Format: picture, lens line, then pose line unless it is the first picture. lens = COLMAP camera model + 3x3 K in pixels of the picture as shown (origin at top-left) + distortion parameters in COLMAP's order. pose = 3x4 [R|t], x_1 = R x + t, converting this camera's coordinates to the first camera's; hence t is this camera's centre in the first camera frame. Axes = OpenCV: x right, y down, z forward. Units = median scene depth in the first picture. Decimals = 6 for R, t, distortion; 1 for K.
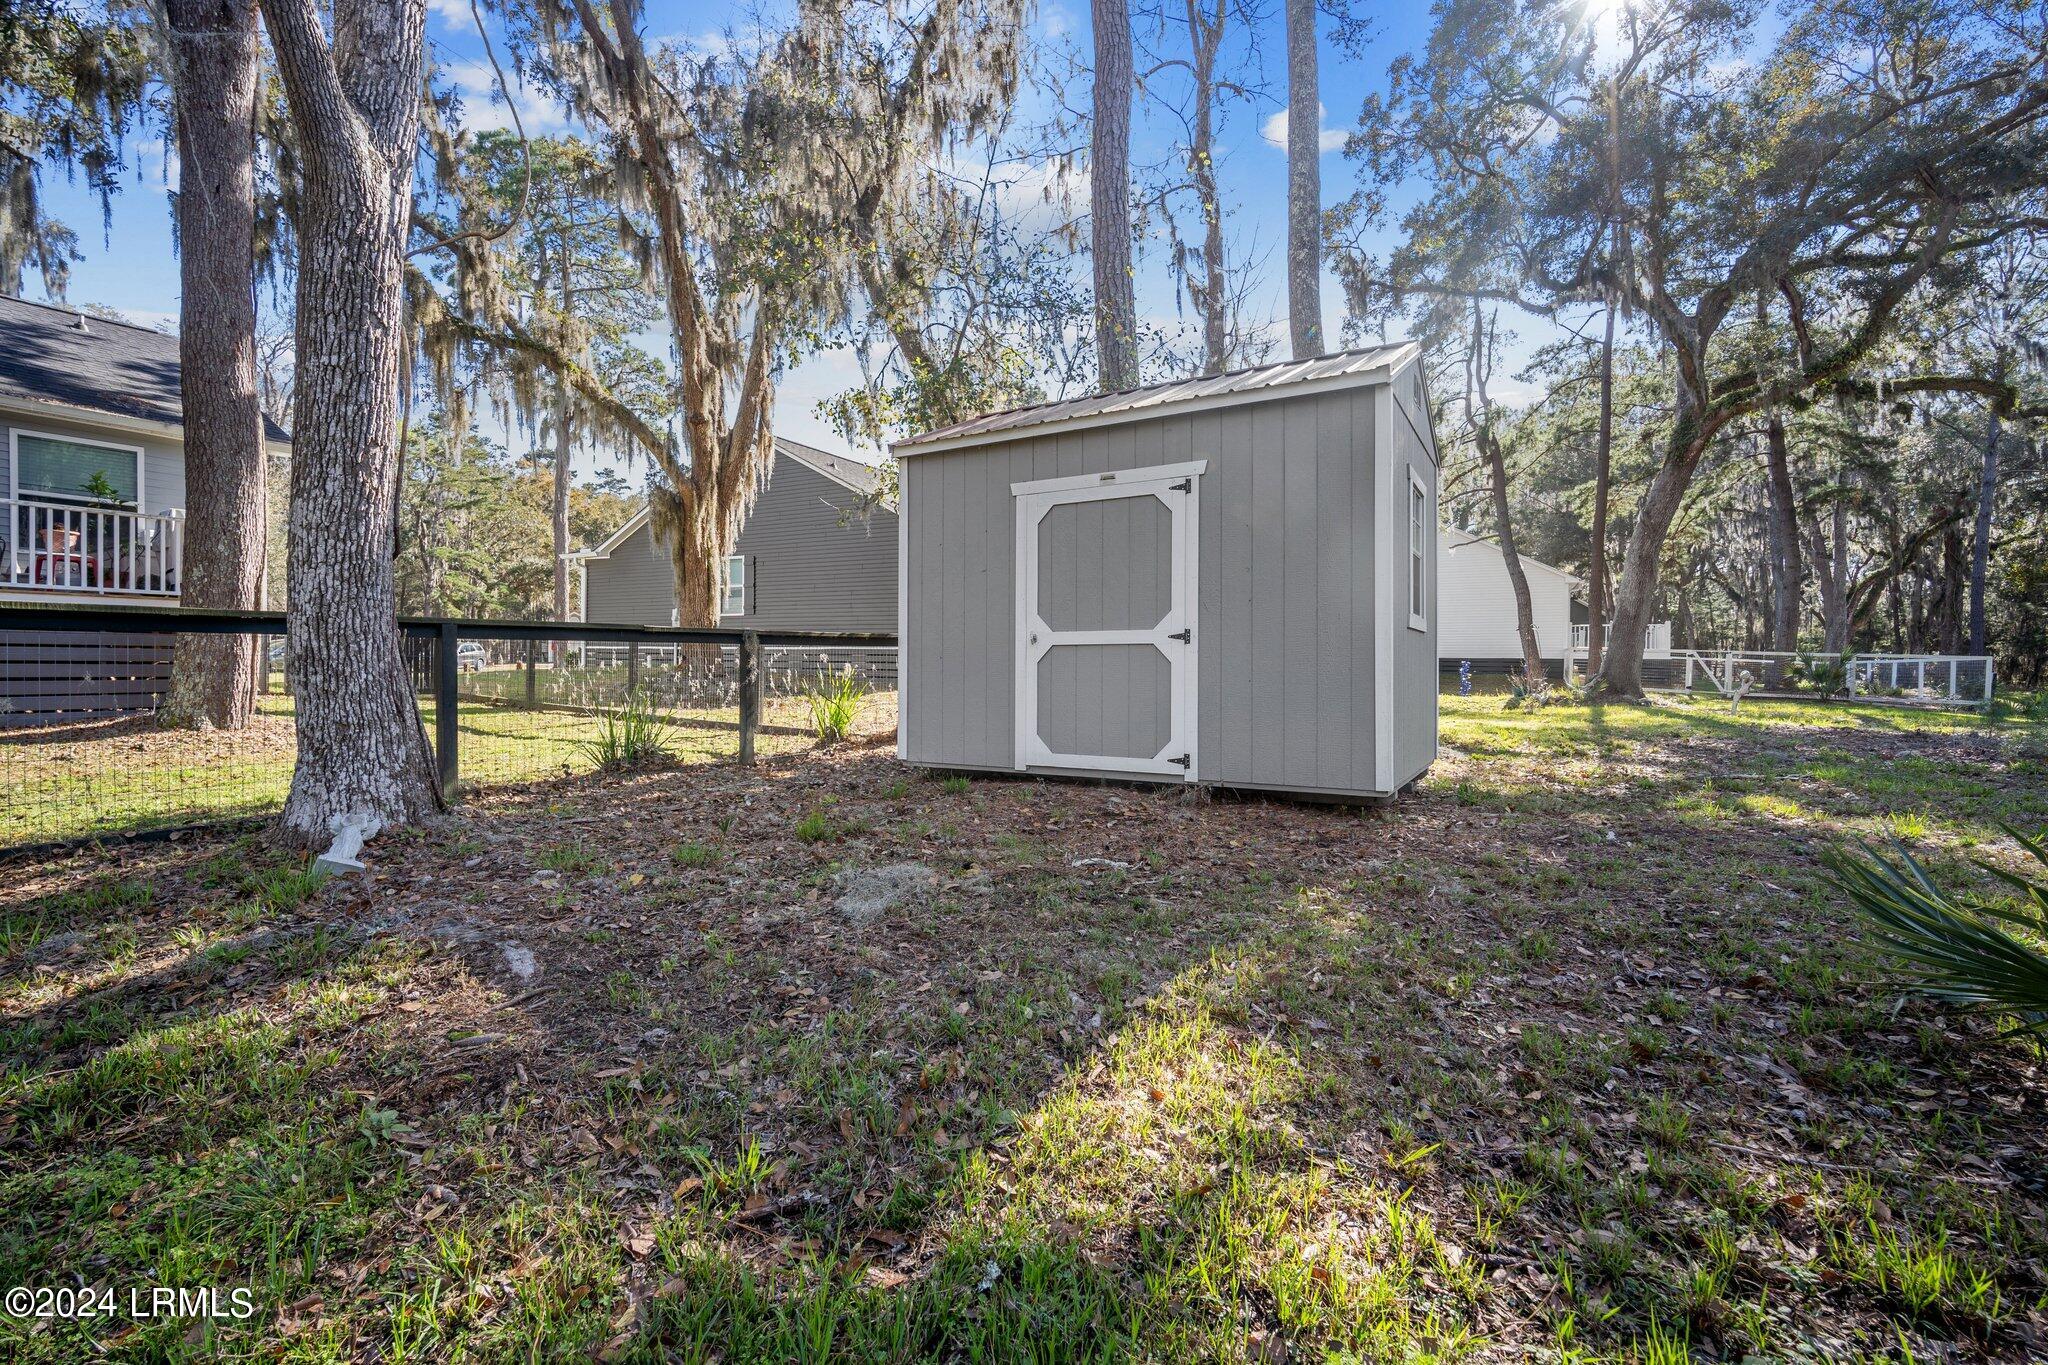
lens RADIAL K [[907.2, 0, 1024.9], [0, 907.2, 674.8], [0, 0, 1]] dist [-0.015178, 0.004578]
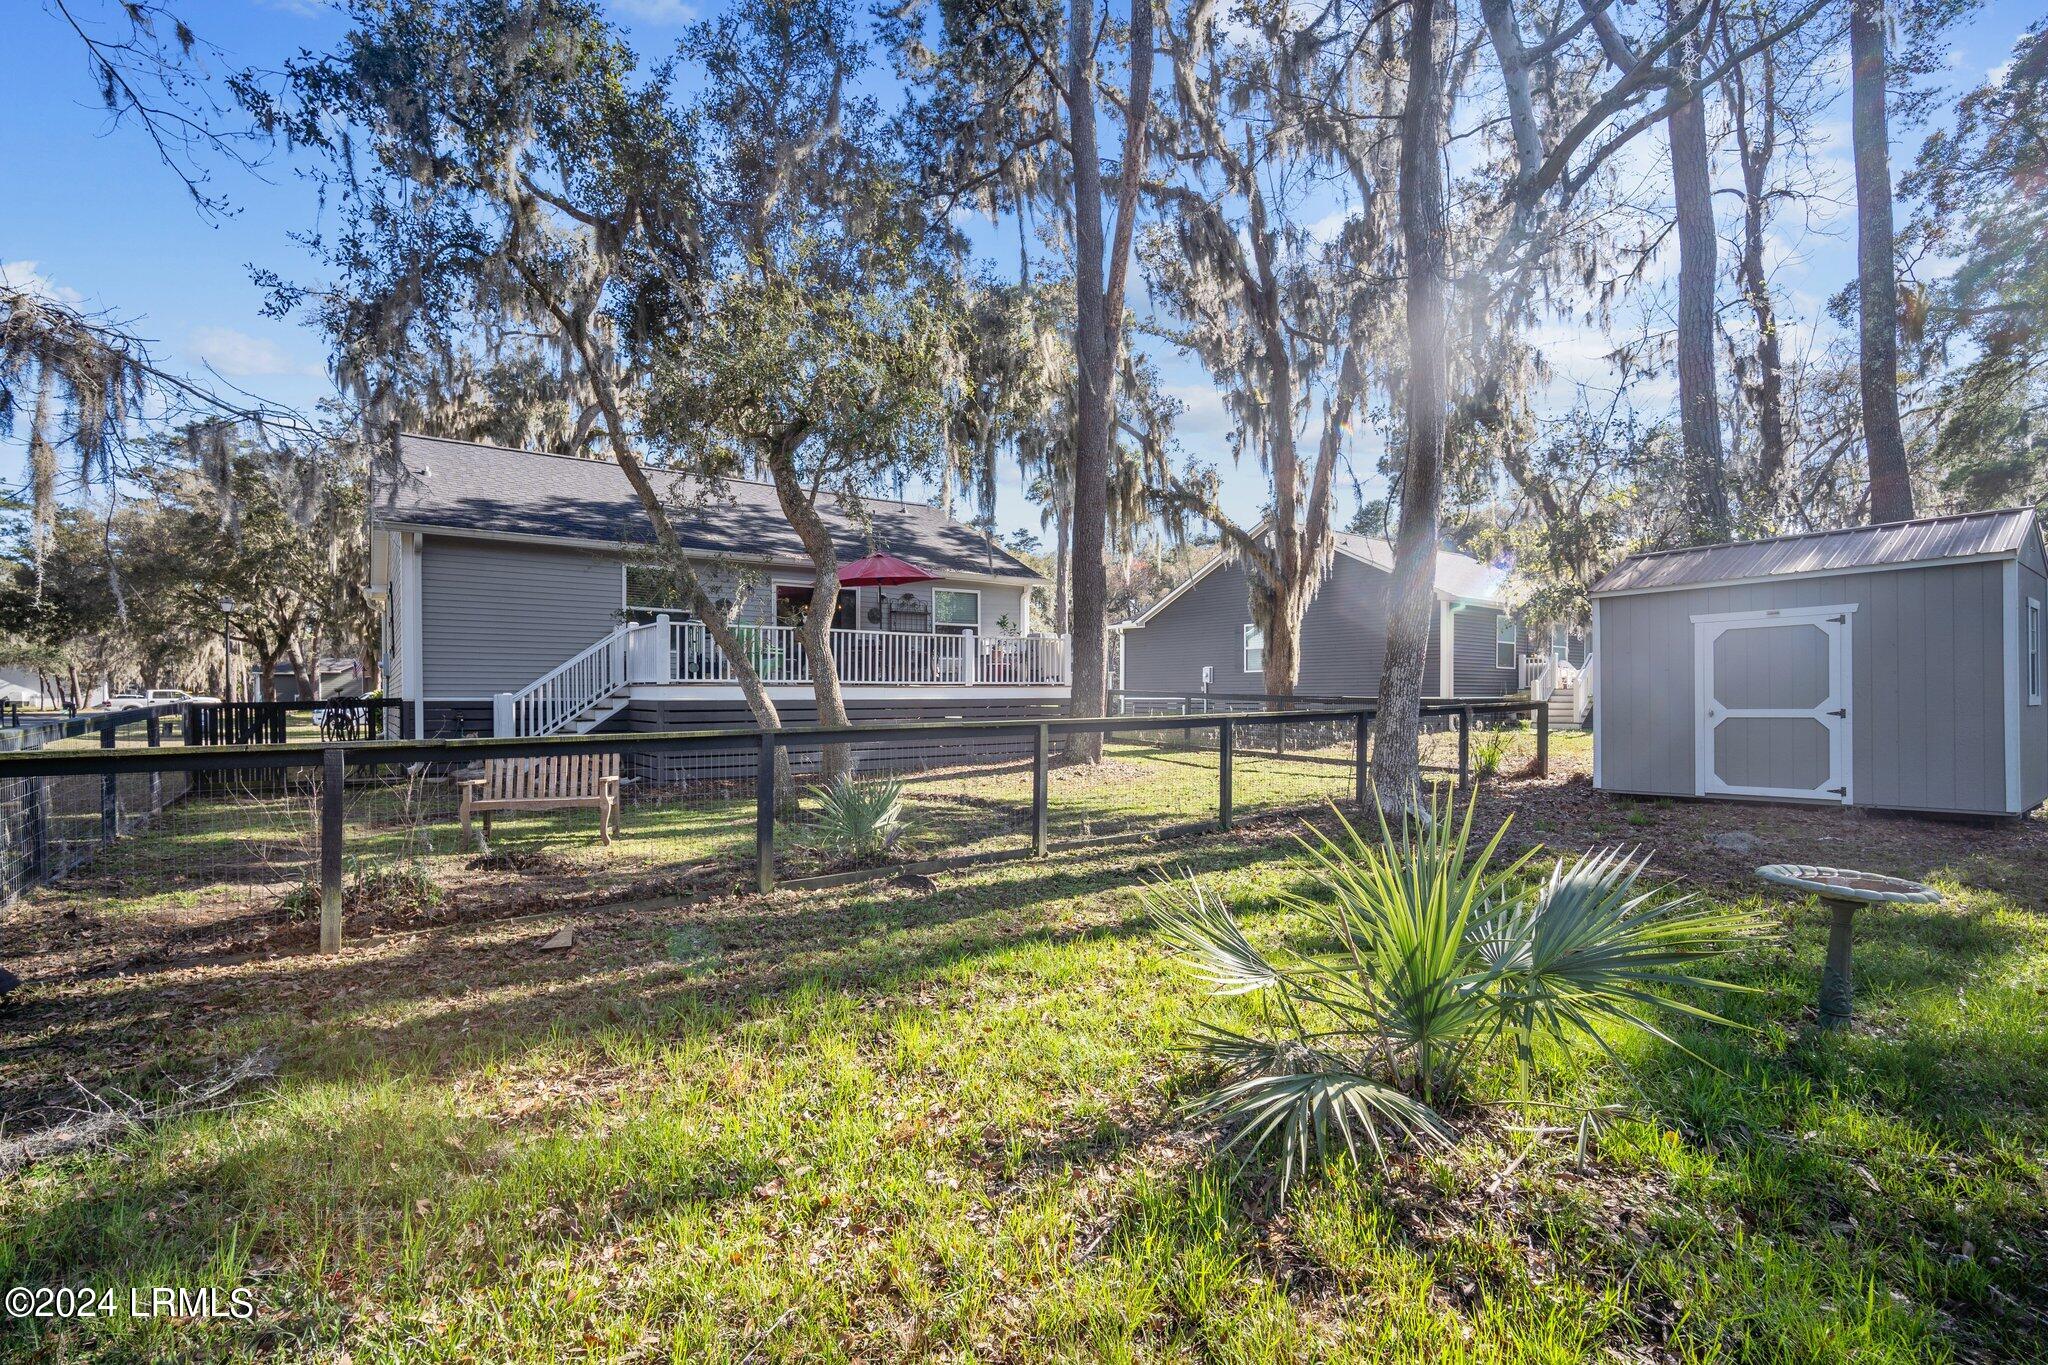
lens RADIAL K [[925.2, 0, 1023.7], [0, 925.2, 711.4], [0, 0, 1]] dist [-0.011052, 0.004899]
pose [[0.925364, -0.011482, -0.378906, -0.354285], [0.012853, 0.999917, 0.001090, -0.043424], [0.378862, -0.005879, 0.925435, -0.684013]]
